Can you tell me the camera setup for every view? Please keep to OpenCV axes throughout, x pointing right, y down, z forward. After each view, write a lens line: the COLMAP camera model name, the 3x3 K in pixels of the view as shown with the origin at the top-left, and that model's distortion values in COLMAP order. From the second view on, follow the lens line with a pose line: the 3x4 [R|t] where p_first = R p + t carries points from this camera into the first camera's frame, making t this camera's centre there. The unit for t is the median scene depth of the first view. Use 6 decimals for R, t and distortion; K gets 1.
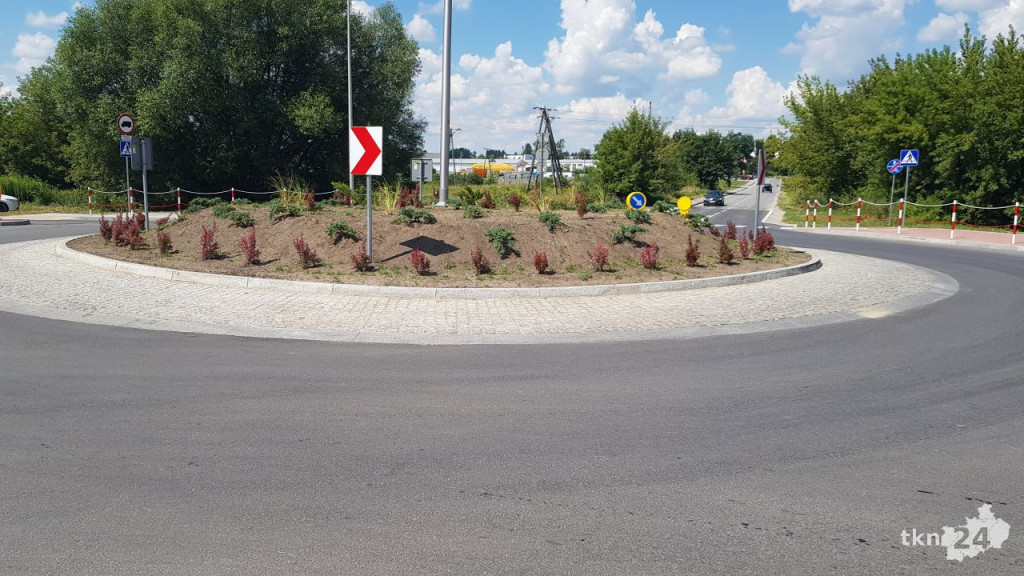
lens RADIAL K [[798.9, 0, 509.1], [0, 798.9, 283.7], [0, 0, 1]] dist [0.042698, -0.057846]
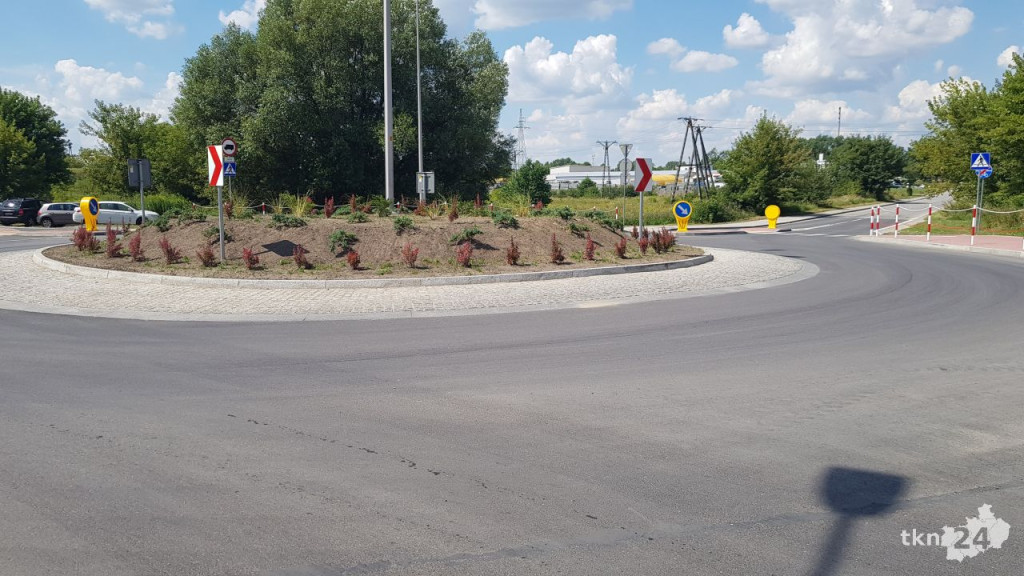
lens RADIAL K [[798.9, 0, 513.9], [0, 798.9, 279.8], [0, 0, 1]] dist [0.042698, -0.057846]
pose [[0.979153, 0.007517, -0.202985, 0.130792], [-0.011826, 0.999730, -0.020024, 0.005906], [0.202779, 0.022007, 0.978977, -0.021034]]
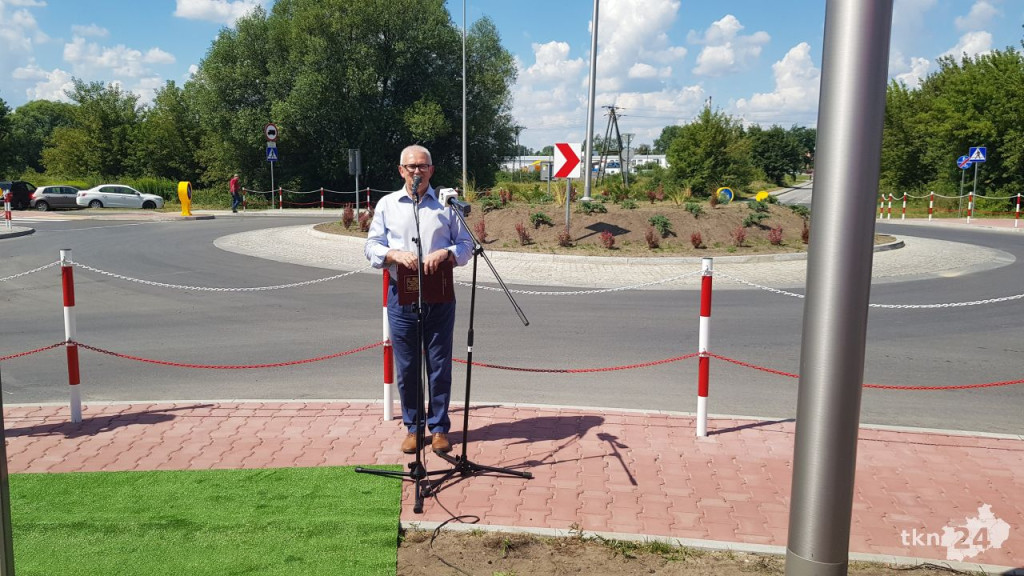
lens RADIAL K [[798.9, 0, 516.5], [0, 798.9, 263.9], [0, 0, 1]] dist [0.042698, -0.057846]
pose [[0.998092, -0.001691, -0.061727, -0.048863], [0.000462, 0.999802, -0.019918, 0.011045], [0.061749, 0.019852, 0.997894, -0.102372]]
